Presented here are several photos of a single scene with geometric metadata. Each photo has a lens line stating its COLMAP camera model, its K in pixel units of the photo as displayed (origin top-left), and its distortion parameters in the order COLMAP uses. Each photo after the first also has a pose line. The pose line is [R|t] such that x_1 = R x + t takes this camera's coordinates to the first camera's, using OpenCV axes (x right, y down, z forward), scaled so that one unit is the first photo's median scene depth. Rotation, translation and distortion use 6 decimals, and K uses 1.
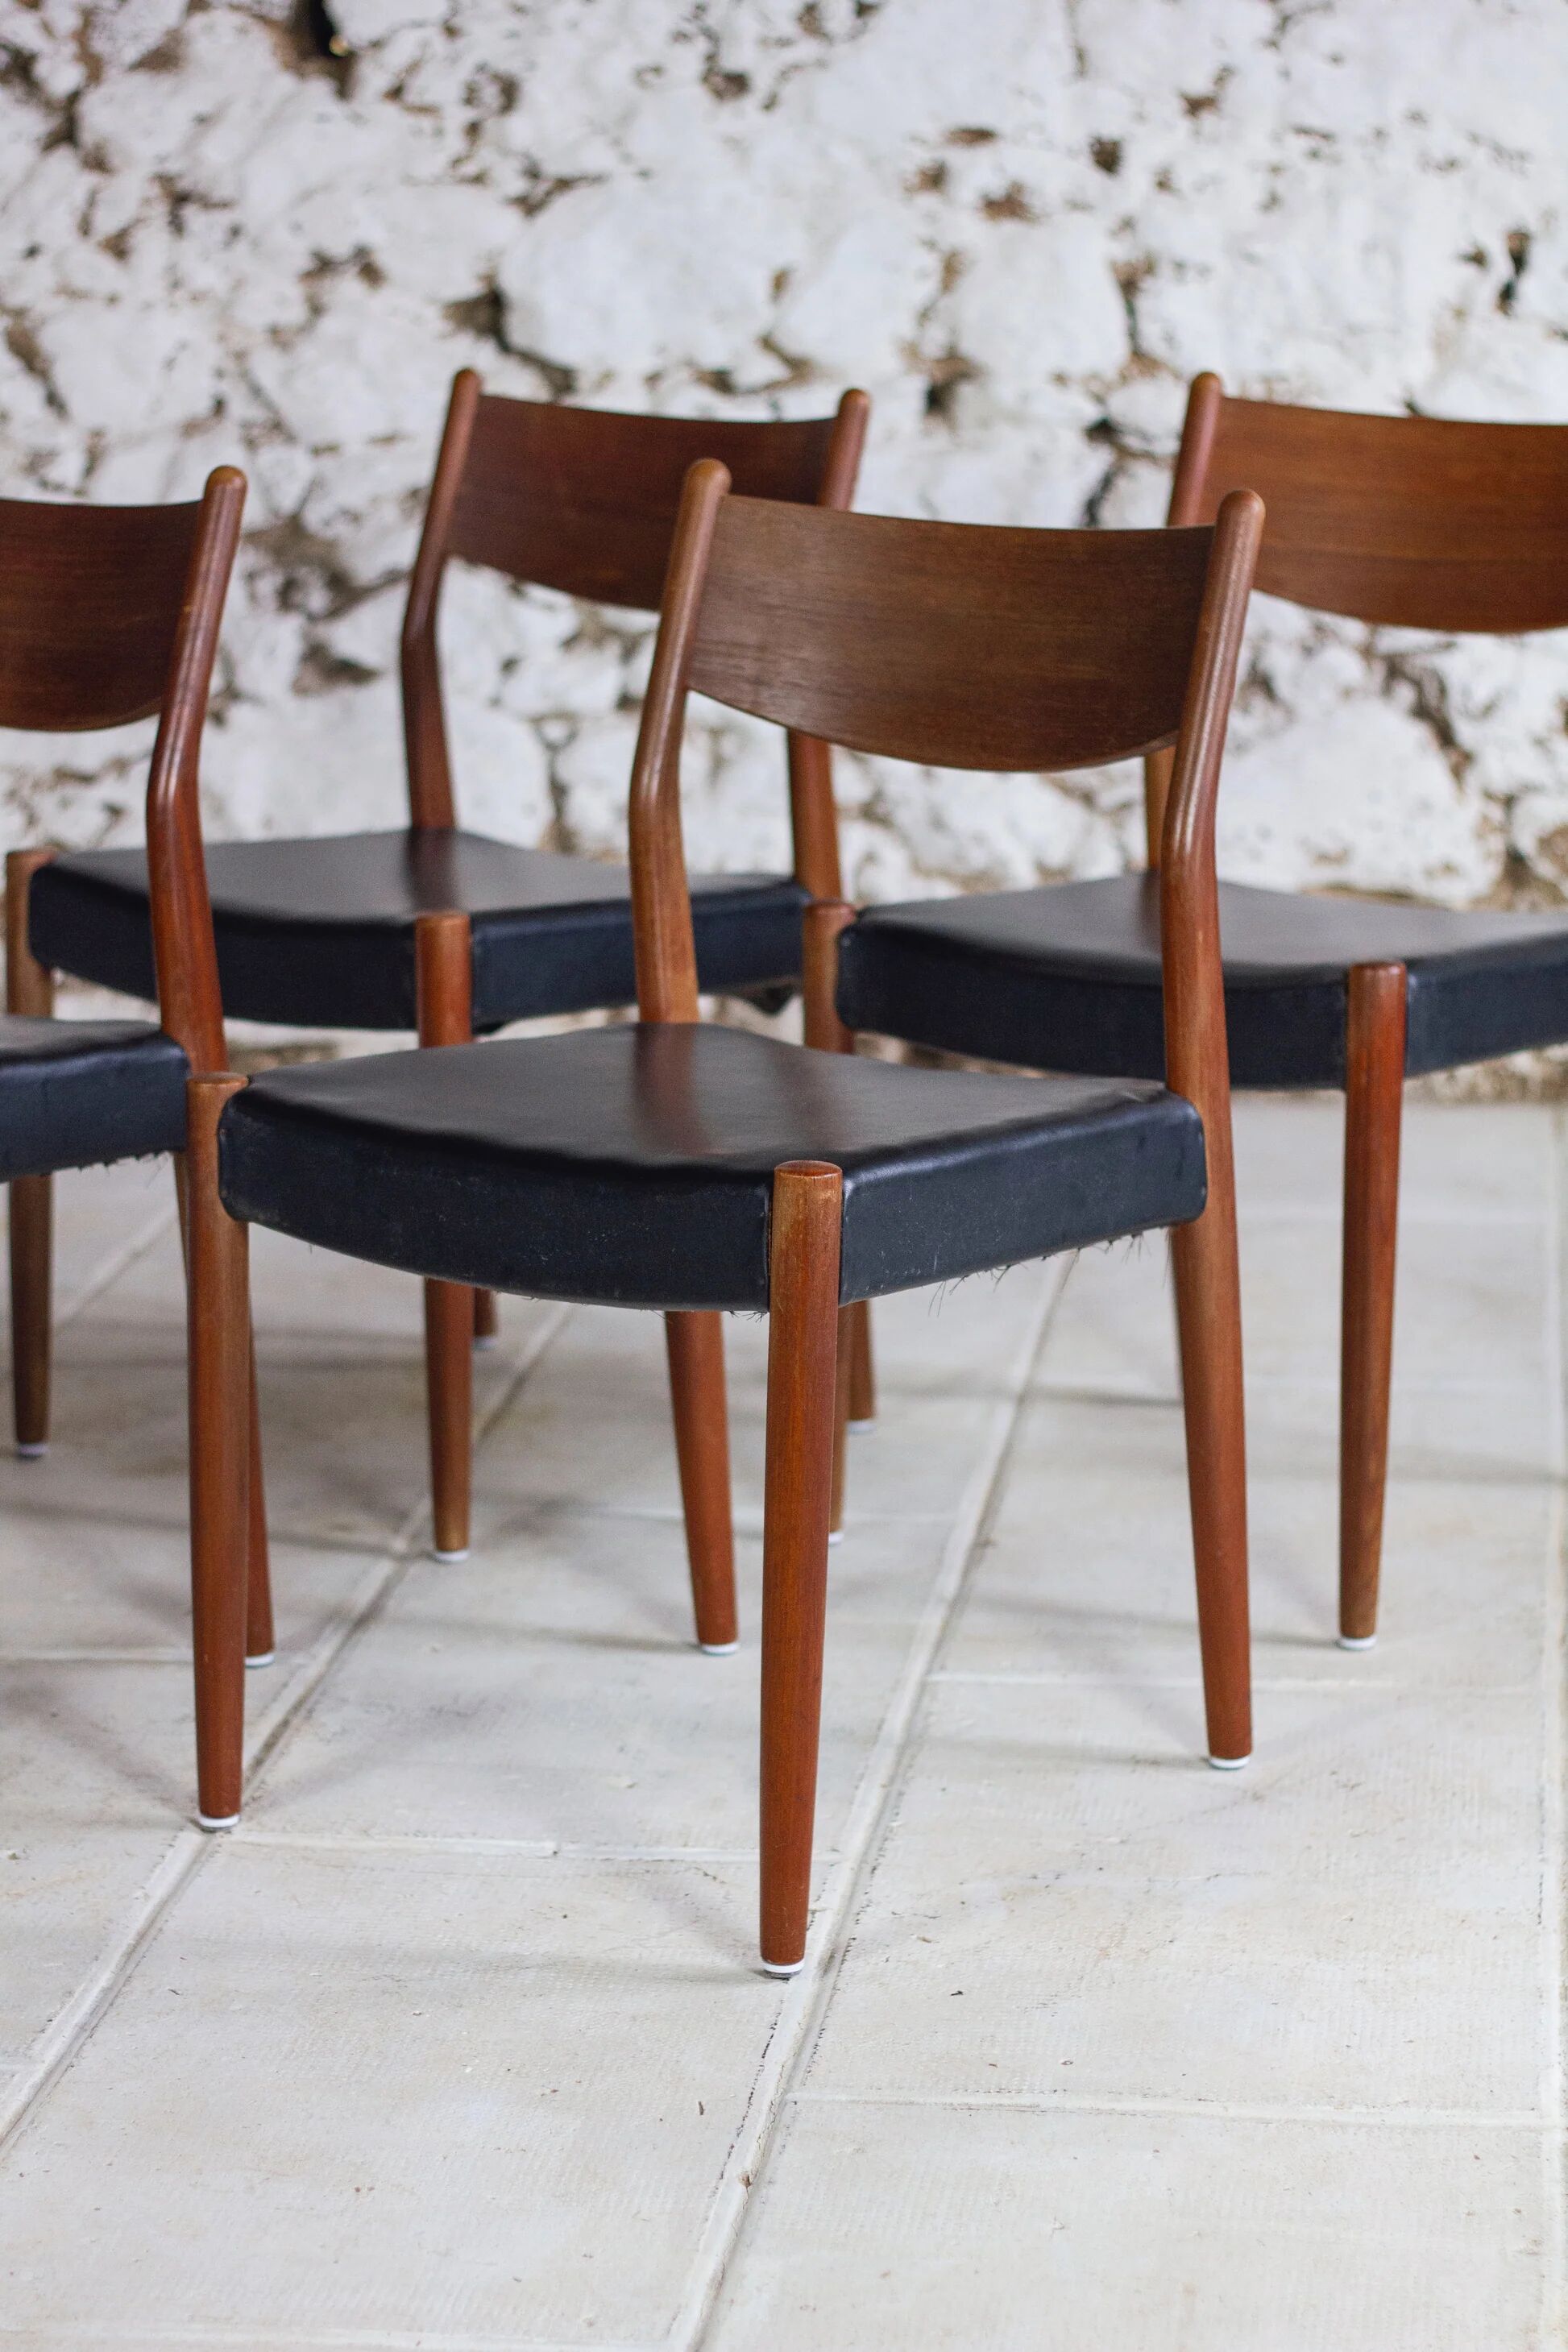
lens RADIAL K [[5568.9, 0, 784.0], [0, 5568.9, 1176.0], [0, 0, 1]] dist [-0.084283, -0.142112]
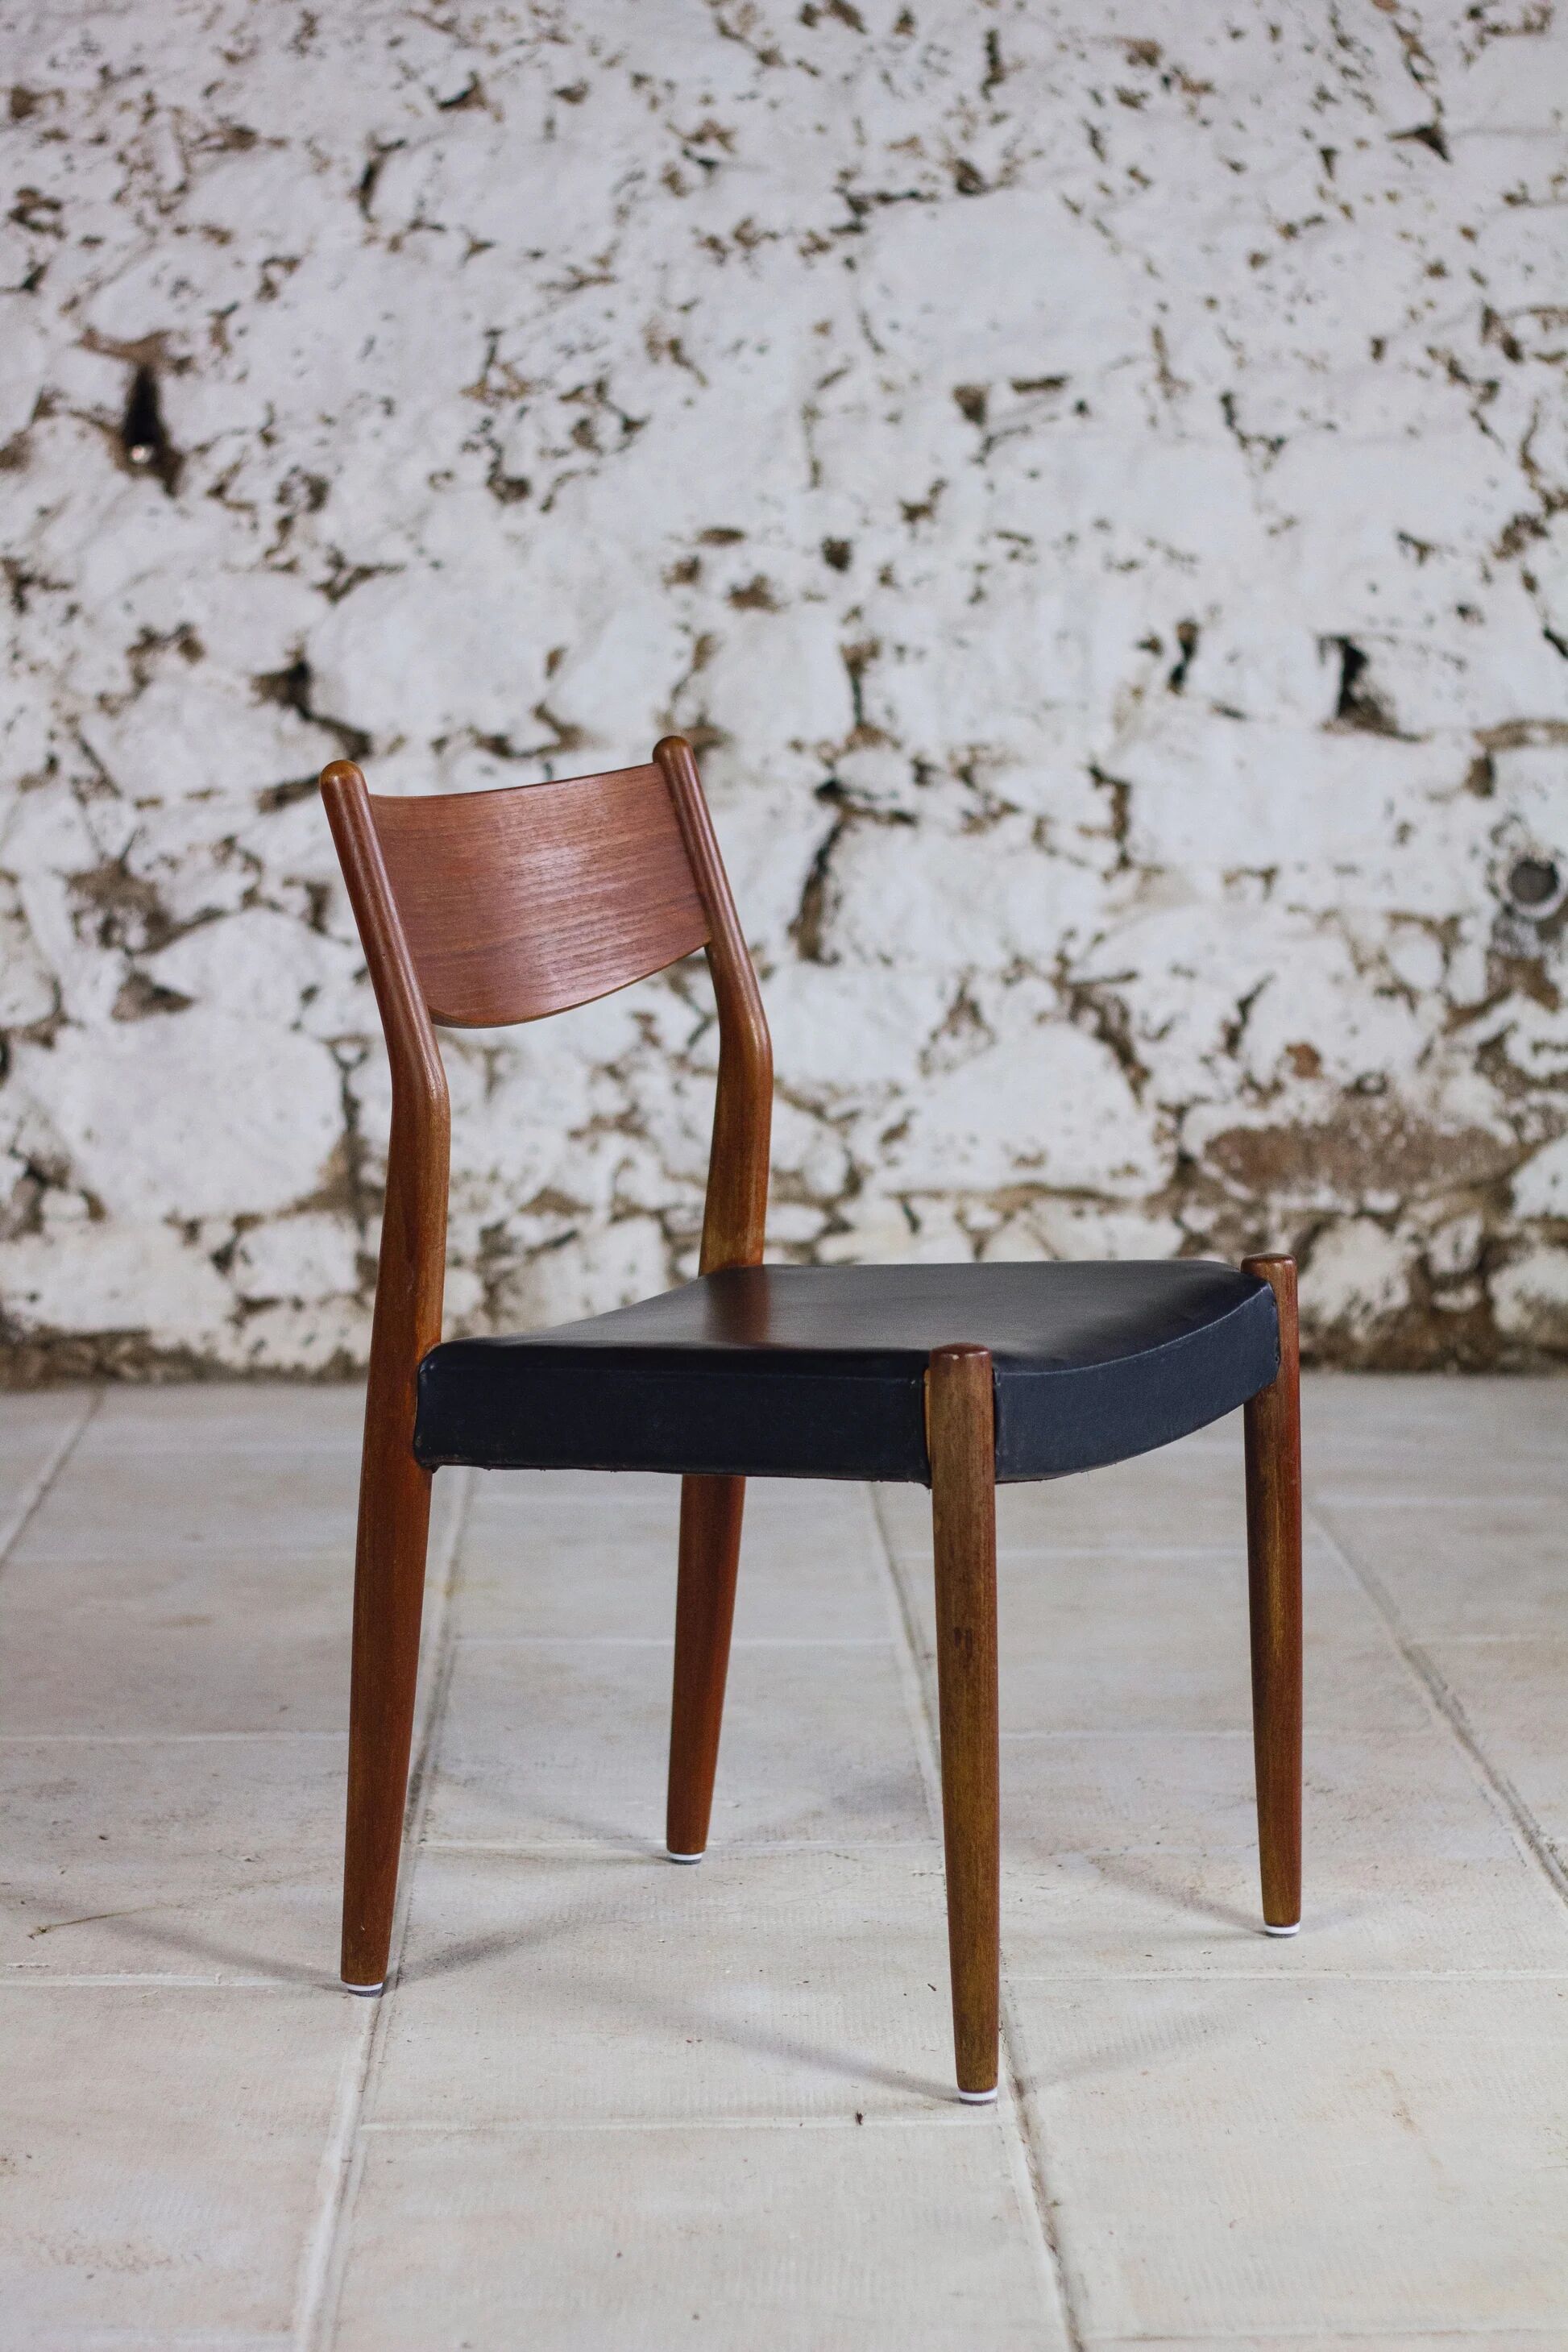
lens RADIAL K [[5568.9, 0, 784.0], [0, 5568.9, 1176.0], [0, 0, 1]] dist [-0.084283, -0.142112]
pose [[0.987672, -0.000214, 0.156540, -0.133866], [0.016263, 0.994728, -0.101250, 0.062638], [-0.155693, 0.102548, 0.982468, -0.127310]]
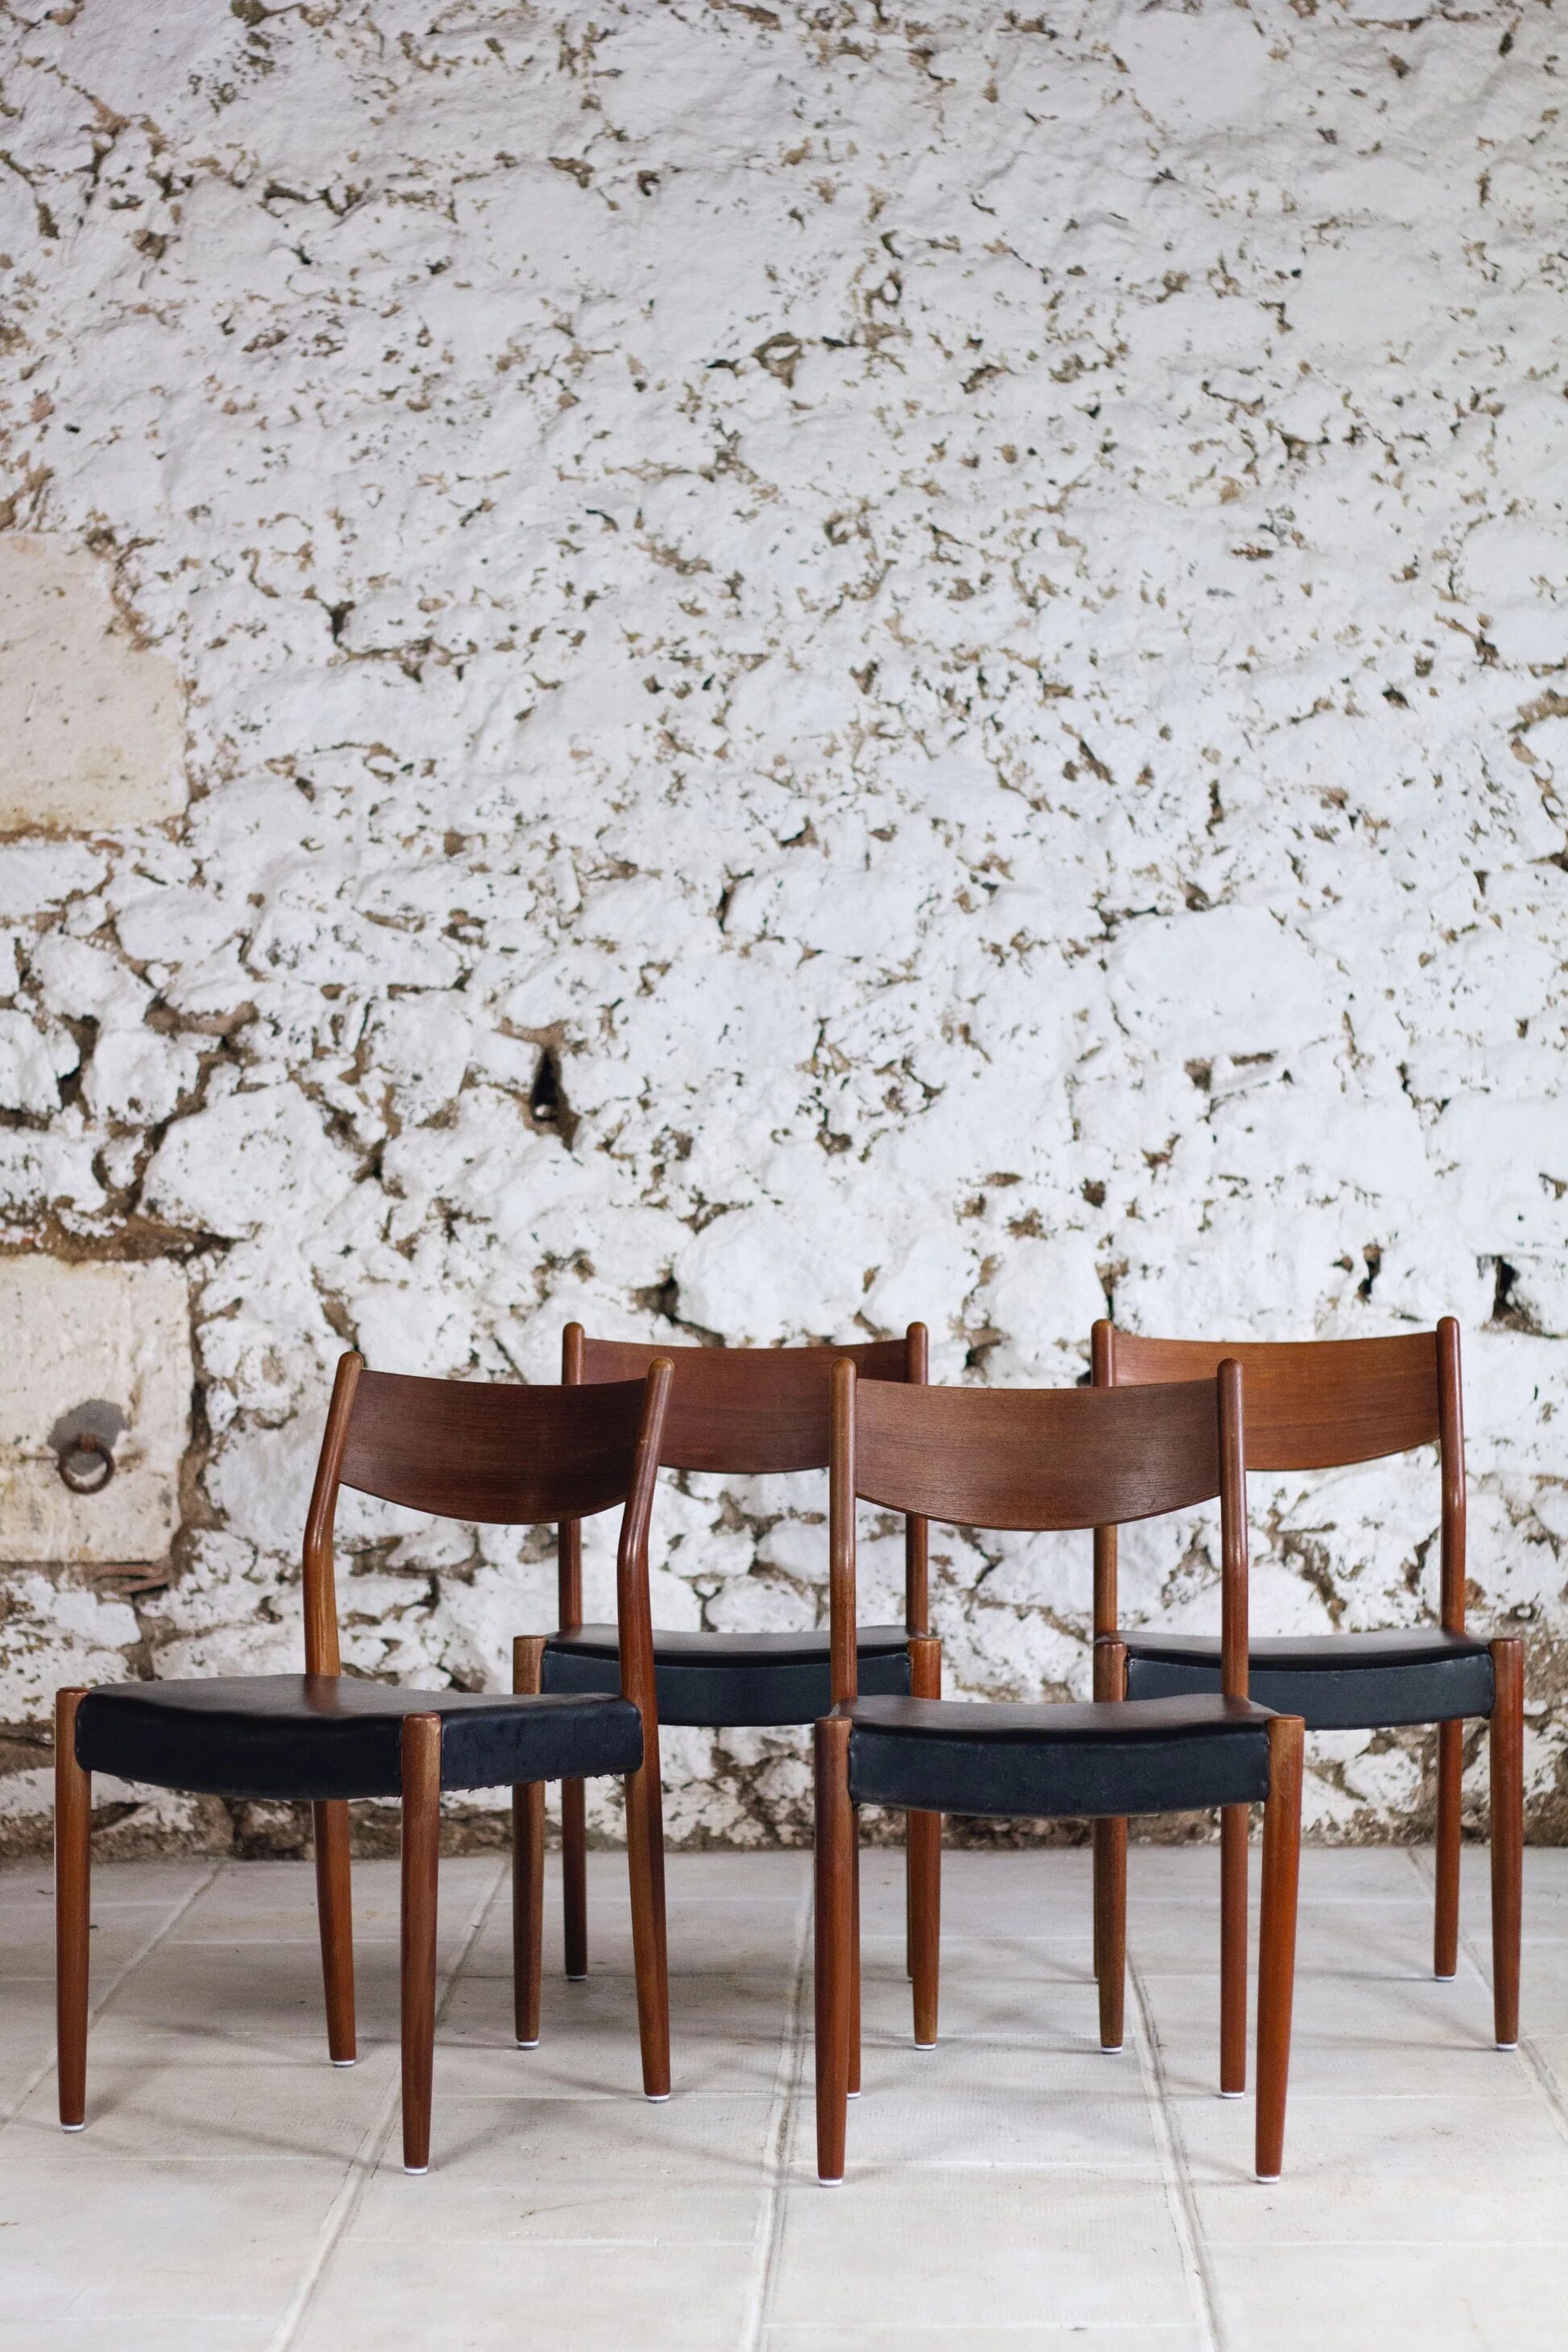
lens RADIAL K [[5783.1, 0, 784.0], [0, 5783.1, 1176.0], [0, 0, 1]] dist [-0.067813, -0.348013]
pose [[0.994012, 0.011092, 0.108704, -0.187891], [0.009831, 0.981721, -0.190073, 0.100582], [-0.108826, 0.190004, 0.975733, -0.479301]]
